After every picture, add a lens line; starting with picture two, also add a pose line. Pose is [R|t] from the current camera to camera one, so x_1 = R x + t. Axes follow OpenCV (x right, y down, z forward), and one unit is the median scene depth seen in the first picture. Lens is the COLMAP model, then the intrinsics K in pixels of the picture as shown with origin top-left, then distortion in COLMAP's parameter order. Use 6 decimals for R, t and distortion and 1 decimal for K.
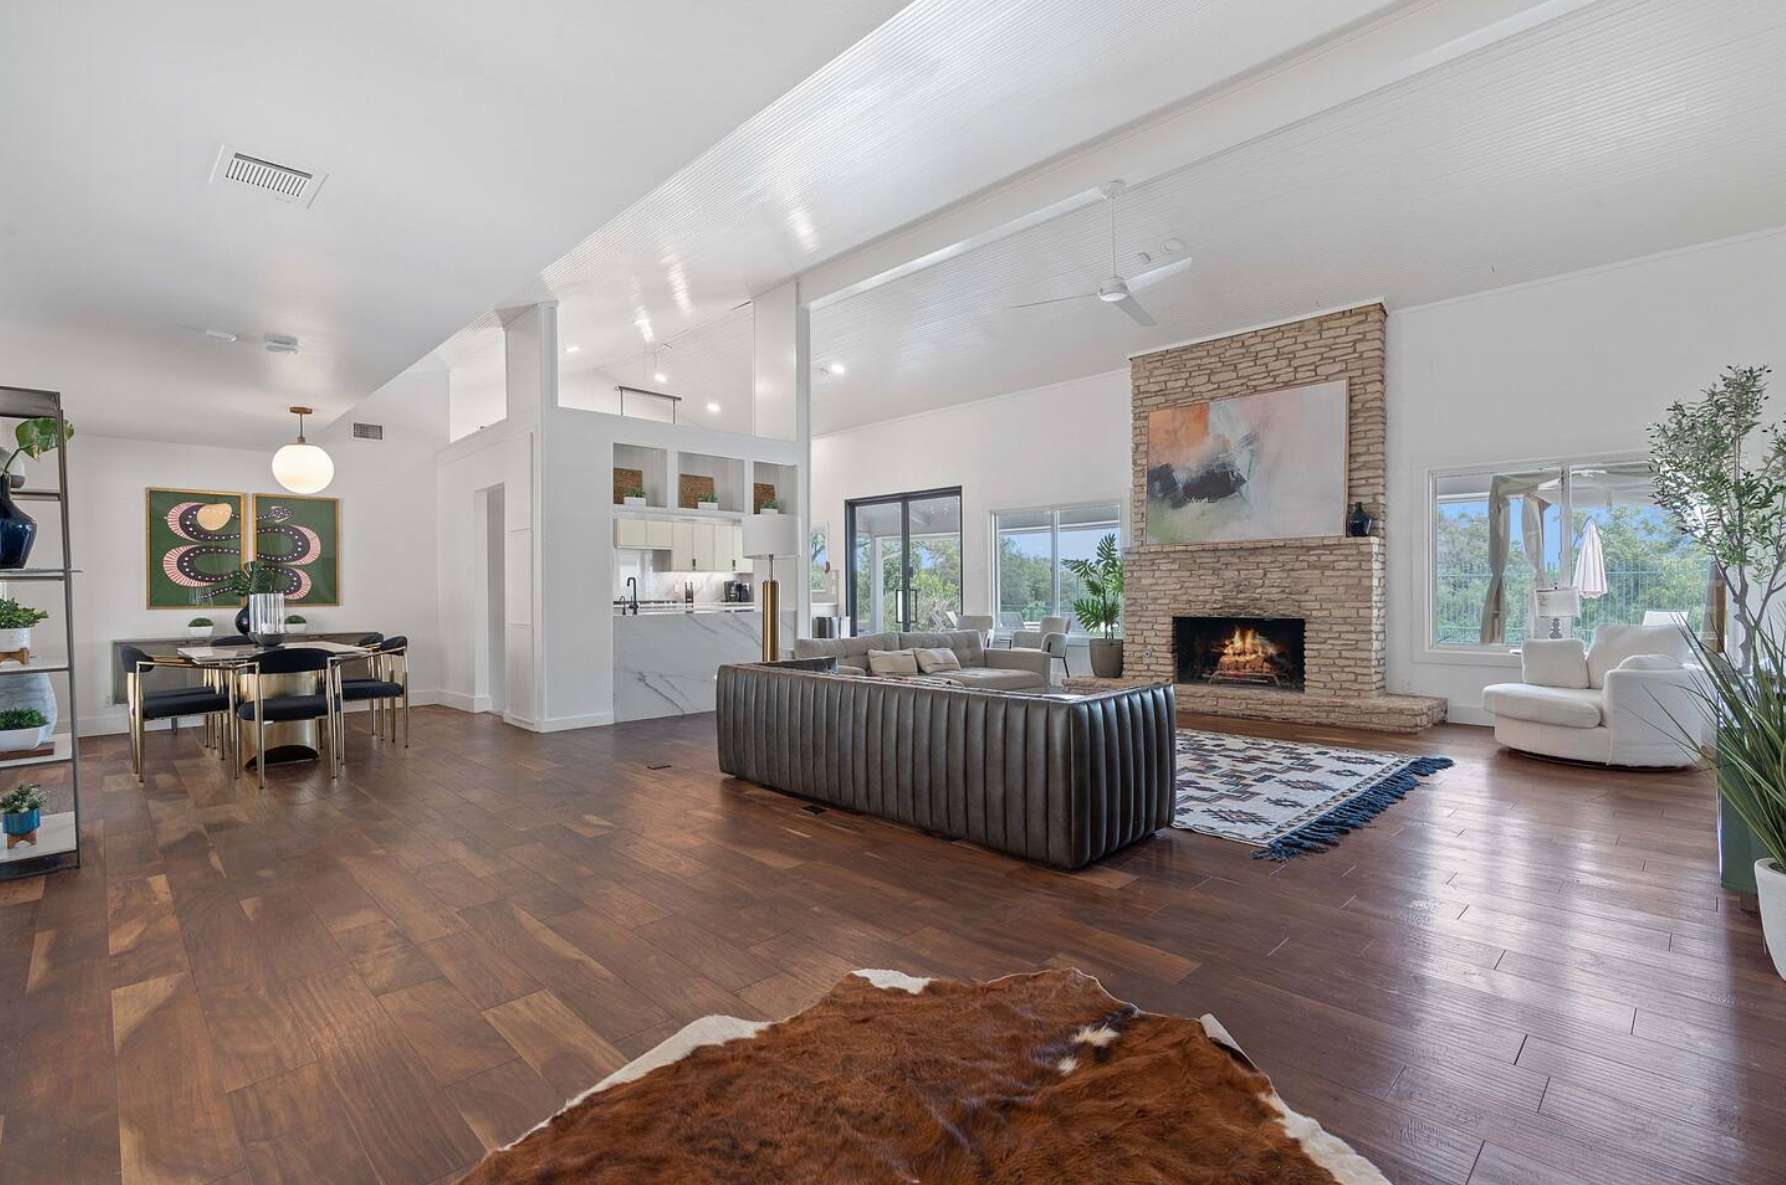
lens RADIAL K [[837.1, 0, 887.1], [0, 837.1, 592.4], [0, 0, 1]] dist [-0.016741, 0.003369]
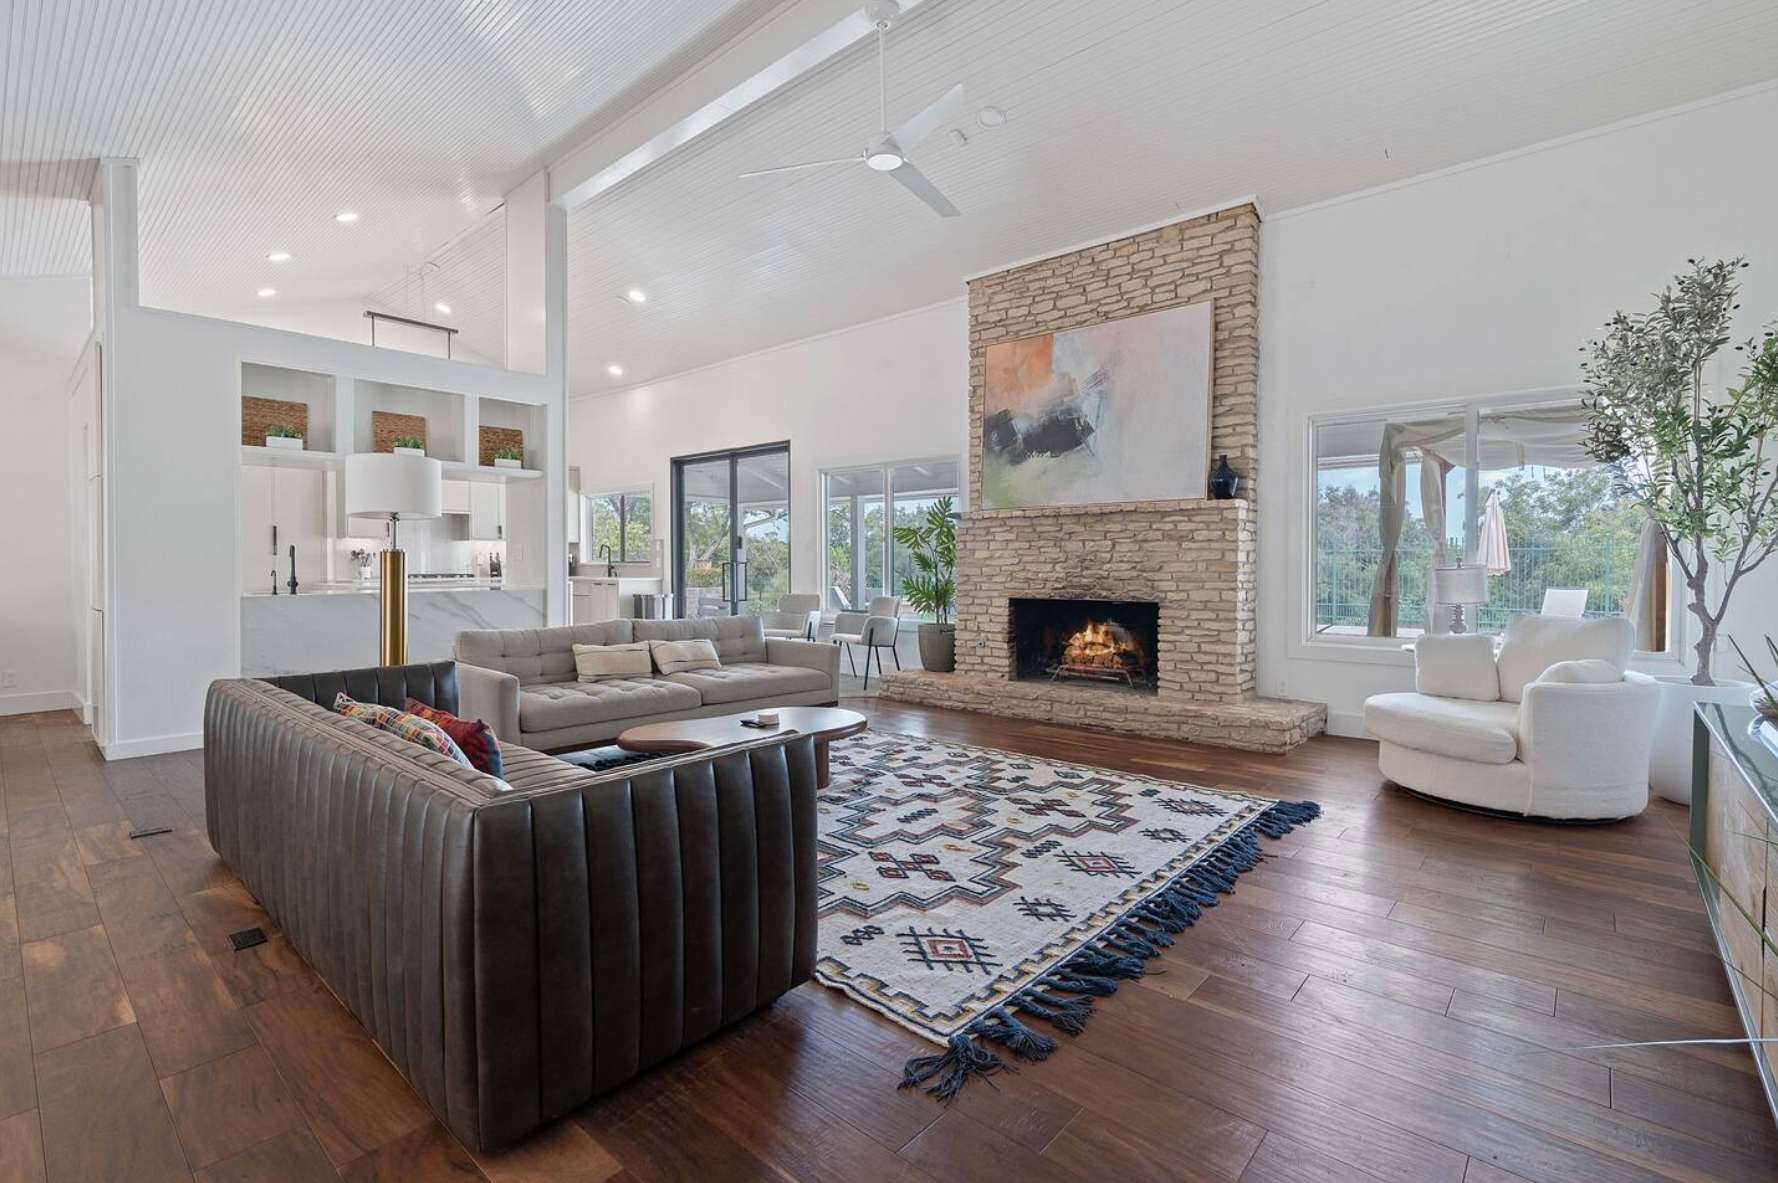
lens RADIAL K [[833.4, 0, 887.1], [0, 833.4, 573.8], [0, 0, 1]] dist [-0.016741, 0.003369]
pose [[0.997195, 0.004047, 0.074742, 0.182219], [-0.004831, 0.999935, 0.010320, -0.002733], [-0.074695, -0.010652, 0.997149, 0.227060]]
